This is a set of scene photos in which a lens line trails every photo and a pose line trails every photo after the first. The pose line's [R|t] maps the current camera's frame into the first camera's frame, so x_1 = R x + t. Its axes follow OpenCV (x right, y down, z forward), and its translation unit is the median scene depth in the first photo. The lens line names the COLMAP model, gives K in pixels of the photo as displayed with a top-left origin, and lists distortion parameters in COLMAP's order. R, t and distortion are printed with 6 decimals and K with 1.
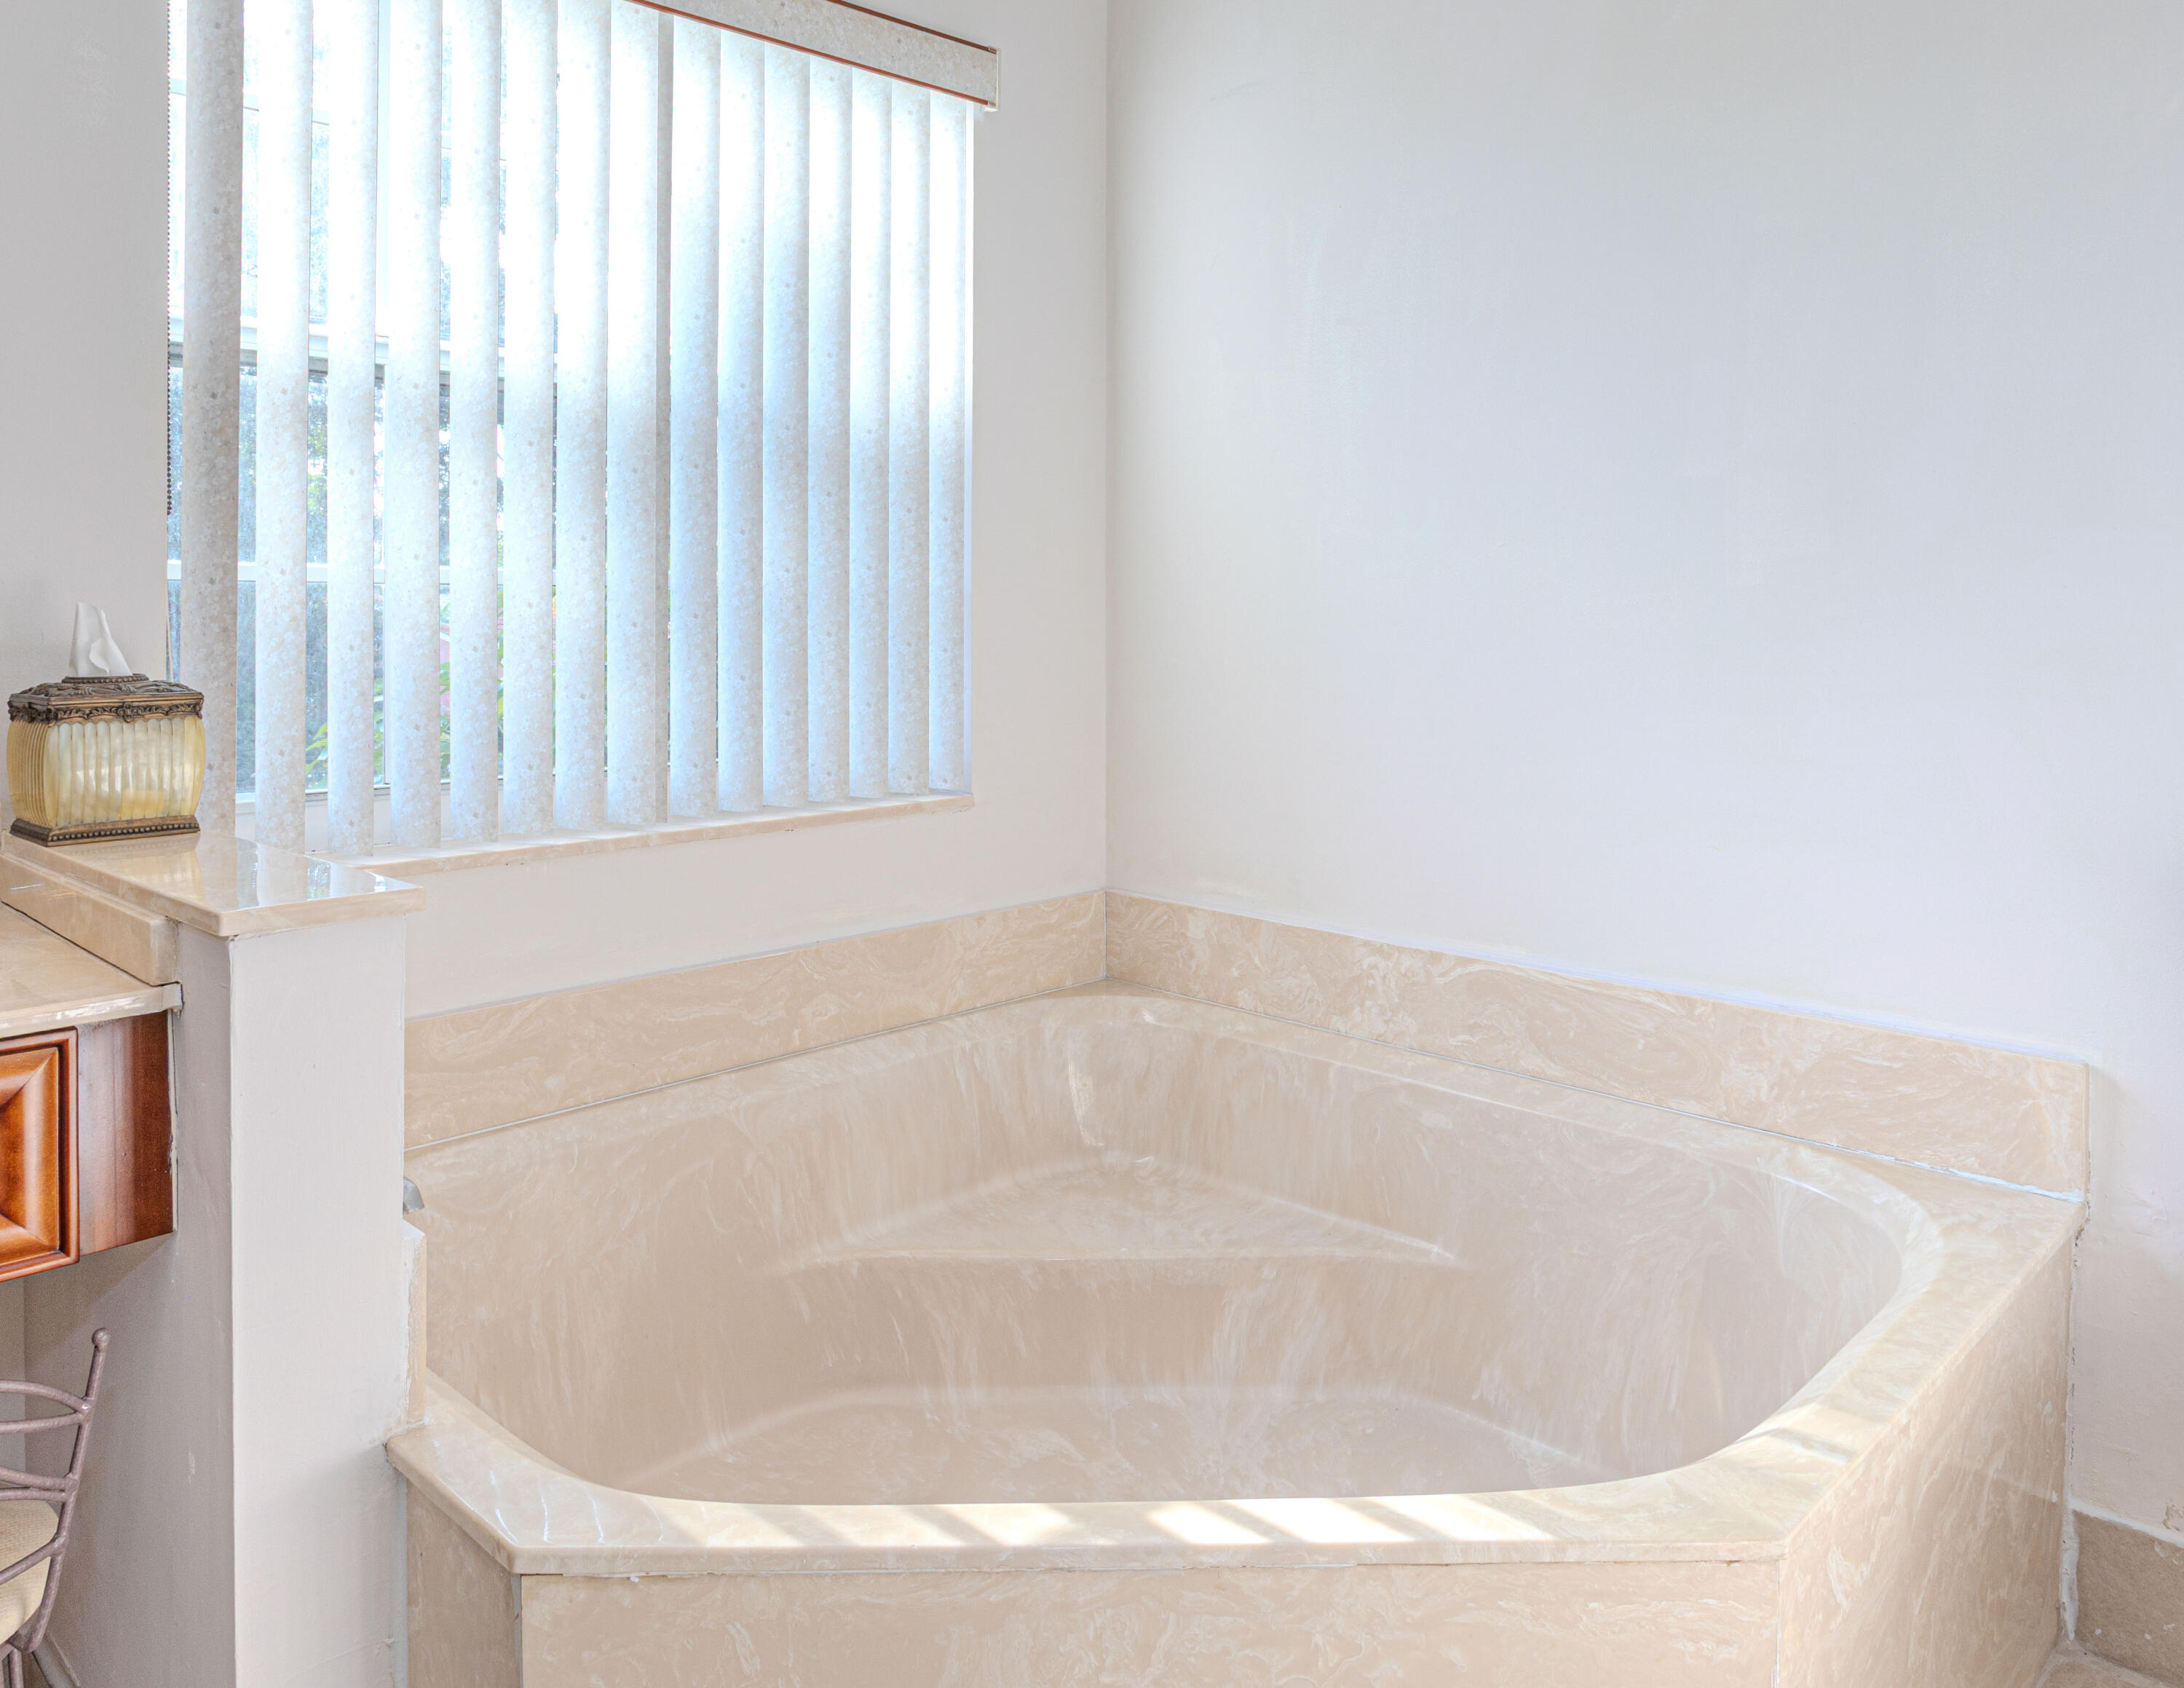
lens RADIAL K [[1525.9, 0, 1093.5], [0, 1525.9, 625.0], [0, 0, 1]] dist [-0.008932, -0.002567]
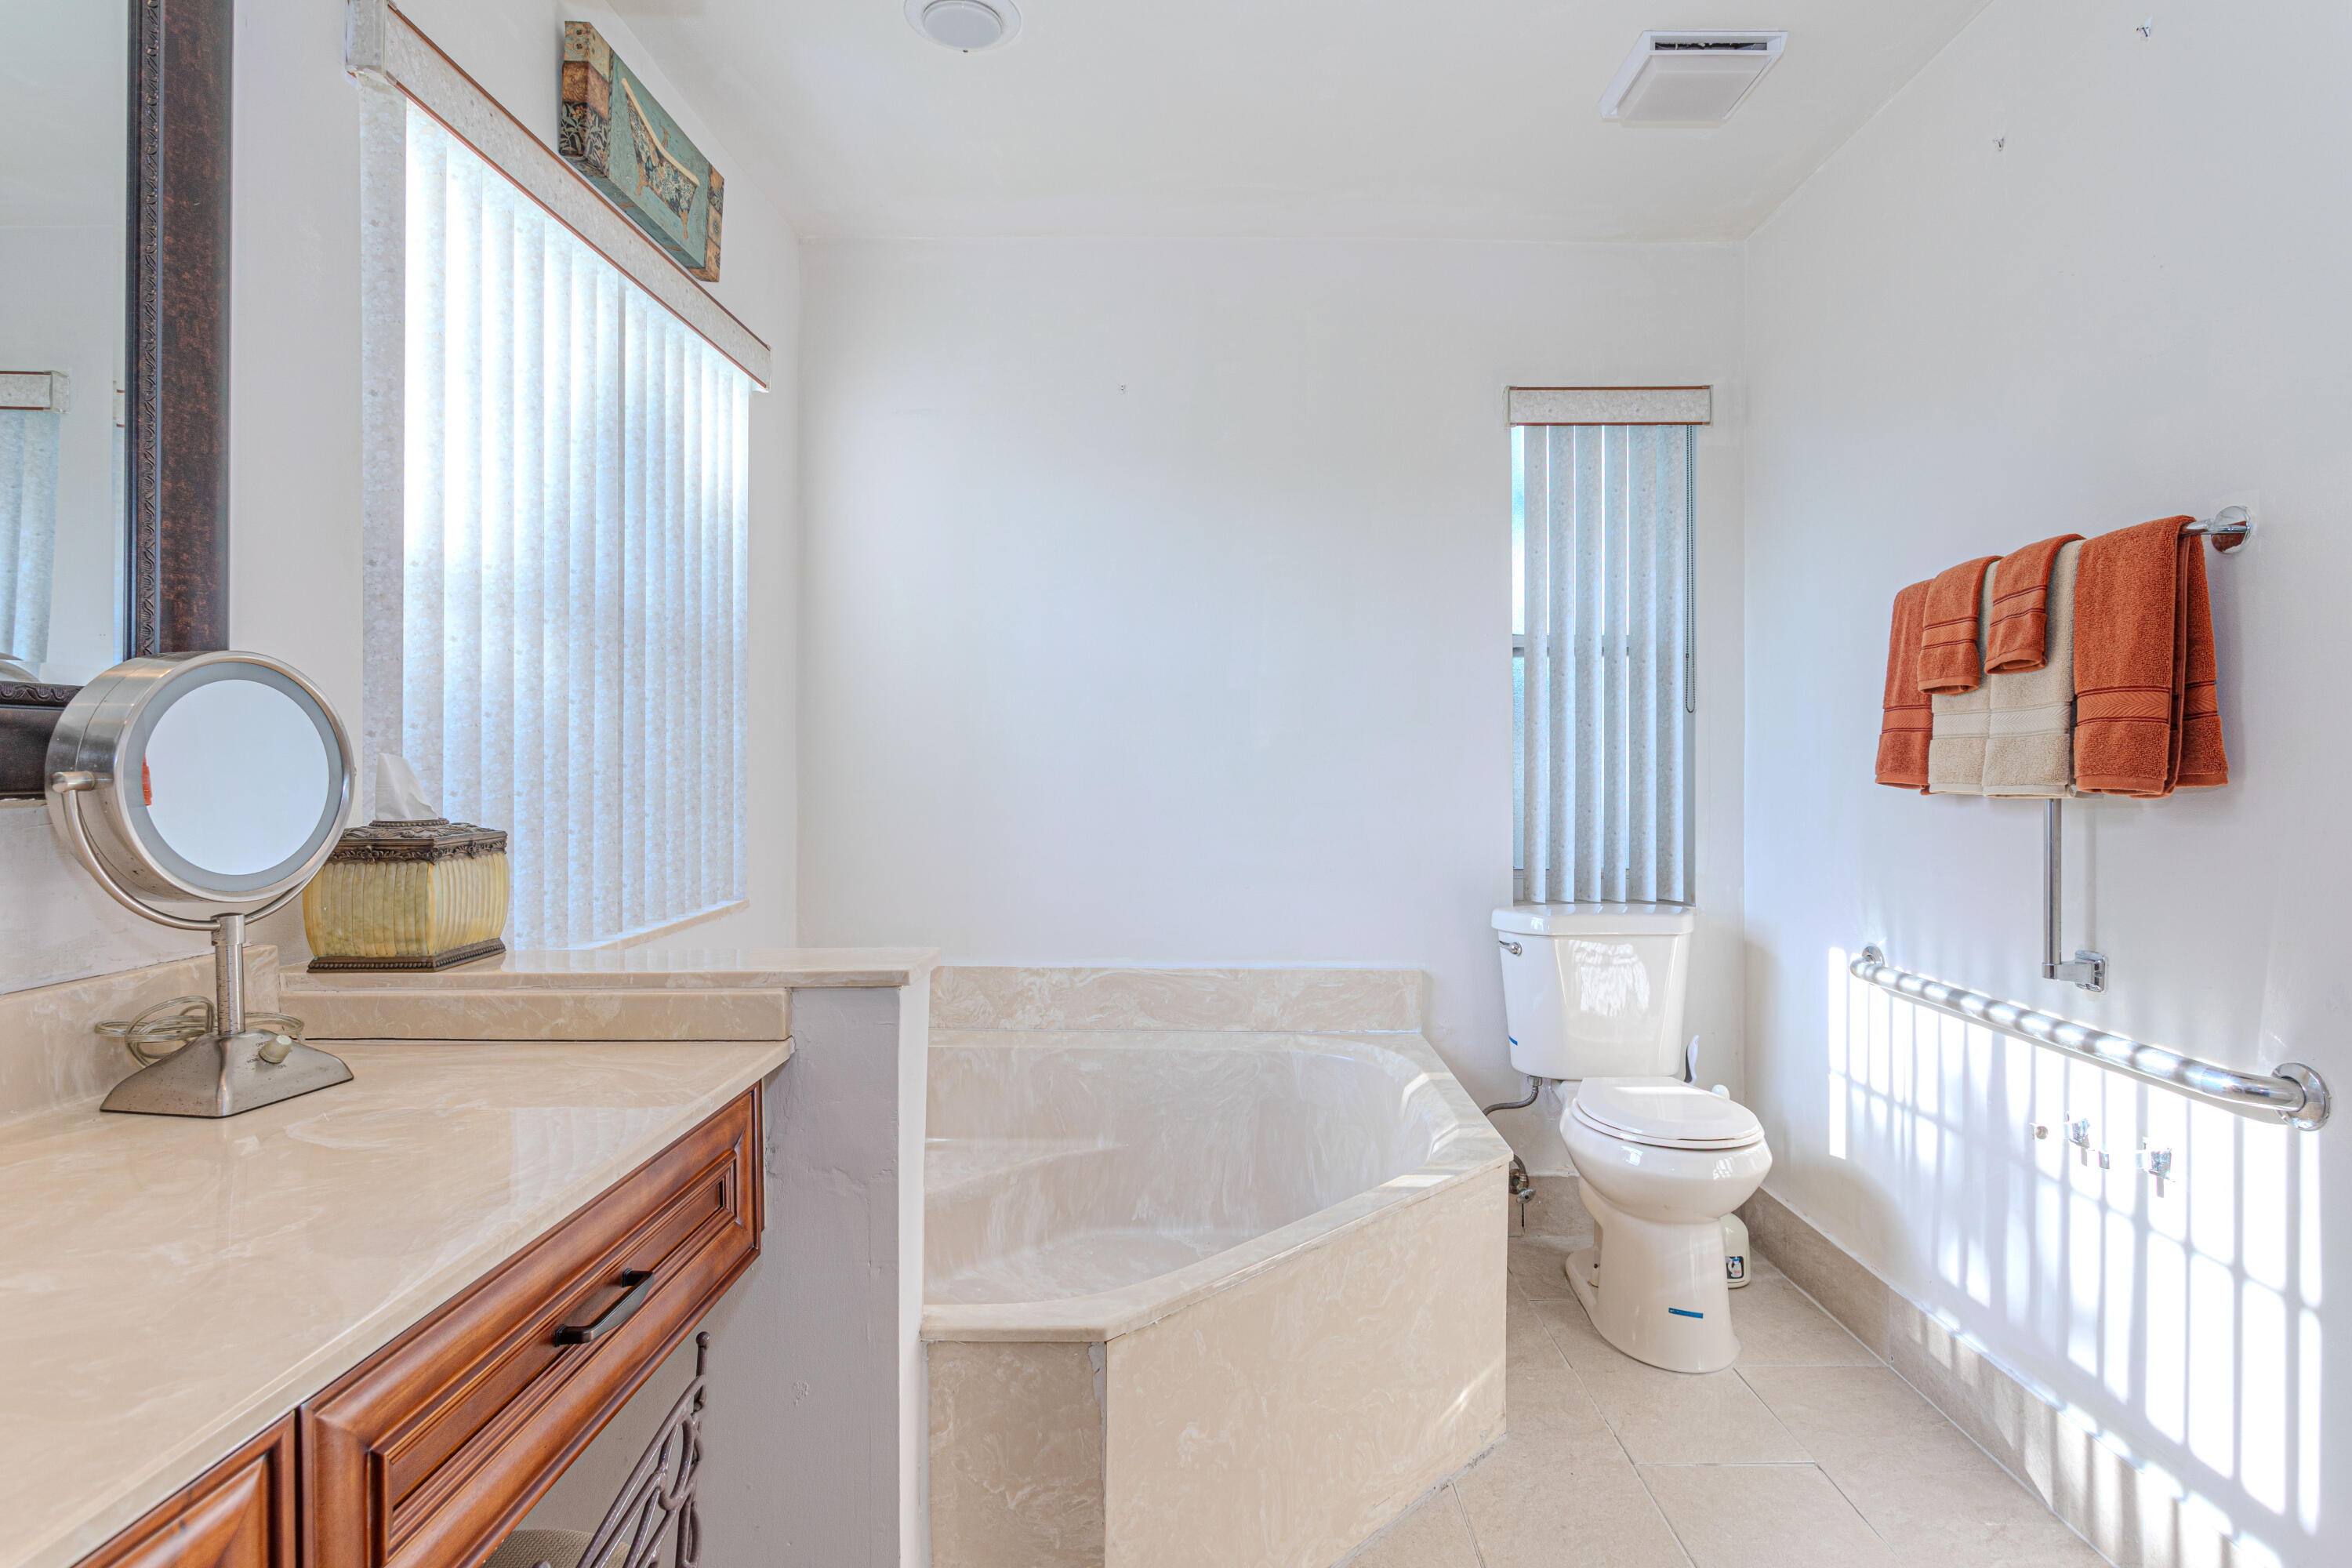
lens RADIAL K [[1139.8, 0, 1167.3], [0, 1139.8, 769.3], [0, 0, 1]] dist [-0.016765, 0.008137]
pose [[0.746702, -0.002951, 0.665152, -0.575290], [0.003553, 0.999994, 0.000447, -0.000917], [-0.665149, 0.002030, 0.746708, 0.013596]]
